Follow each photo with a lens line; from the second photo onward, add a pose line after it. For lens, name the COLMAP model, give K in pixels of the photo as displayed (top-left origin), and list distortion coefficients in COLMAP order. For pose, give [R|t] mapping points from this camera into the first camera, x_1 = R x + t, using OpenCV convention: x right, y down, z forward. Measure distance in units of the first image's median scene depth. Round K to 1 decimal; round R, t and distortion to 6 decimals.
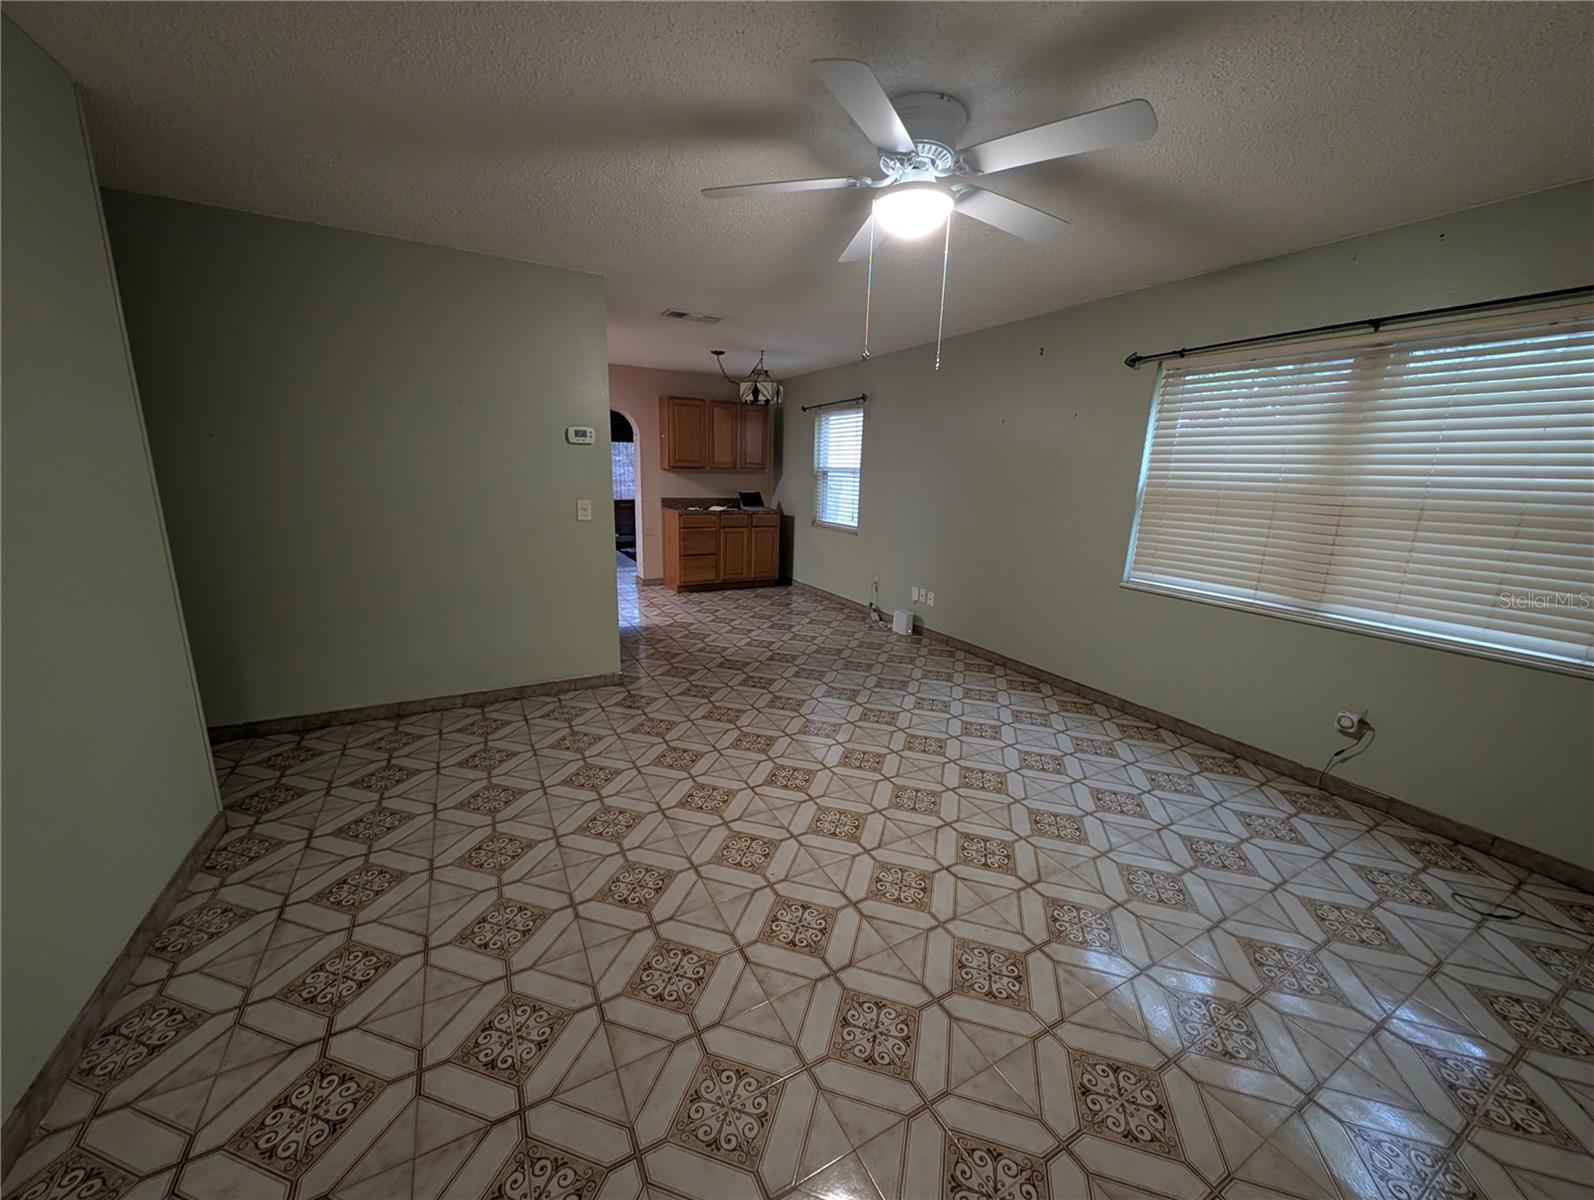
lens RADIAL K [[594.7, 0, 799.0], [0, 594.7, 601.5], [0, 0, 1]] dist [0.005892, -0.001562]
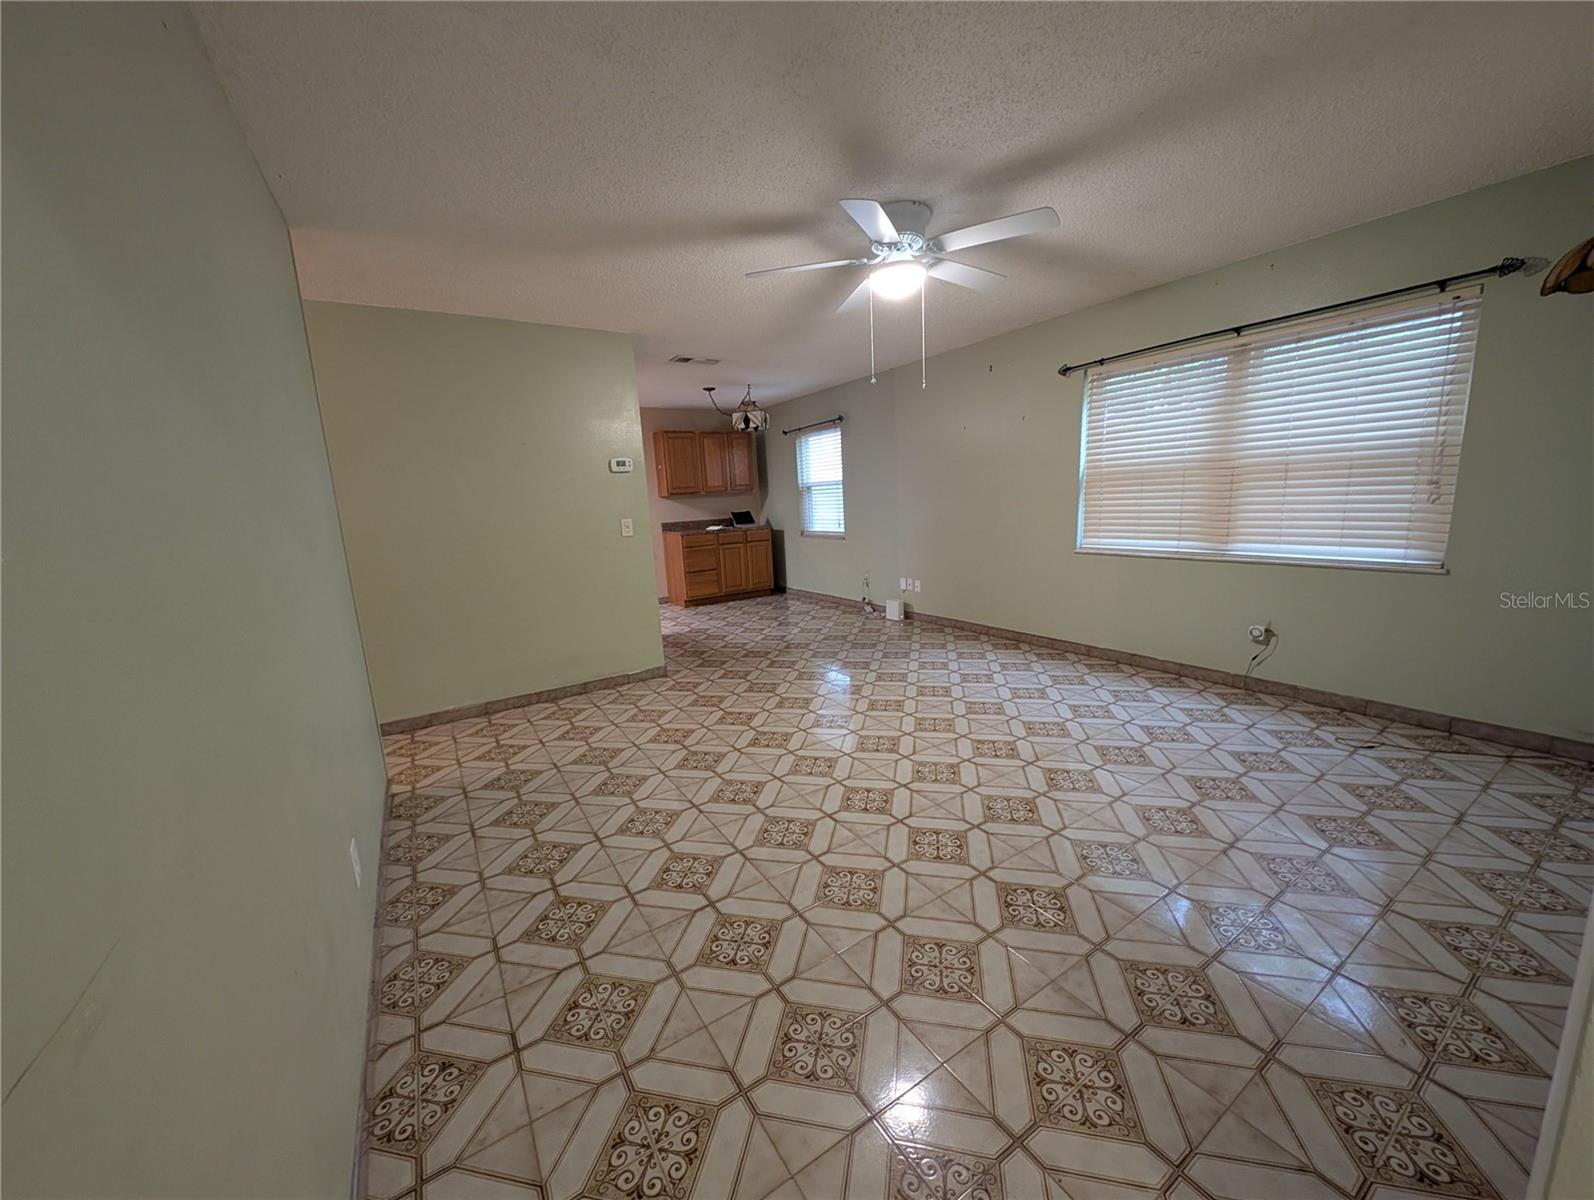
lens RADIAL K [[594.7, 0, 796.8], [0, 594.7, 601.7], [0, 0, 1]] dist [0.005892, -0.001562]
pose [[0.994607, -0.091597, 0.048646, -0.113422], [0.093649, 0.994730, -0.041731, 0.085868], [-0.044567, 0.046062, 0.997944, -0.219392]]
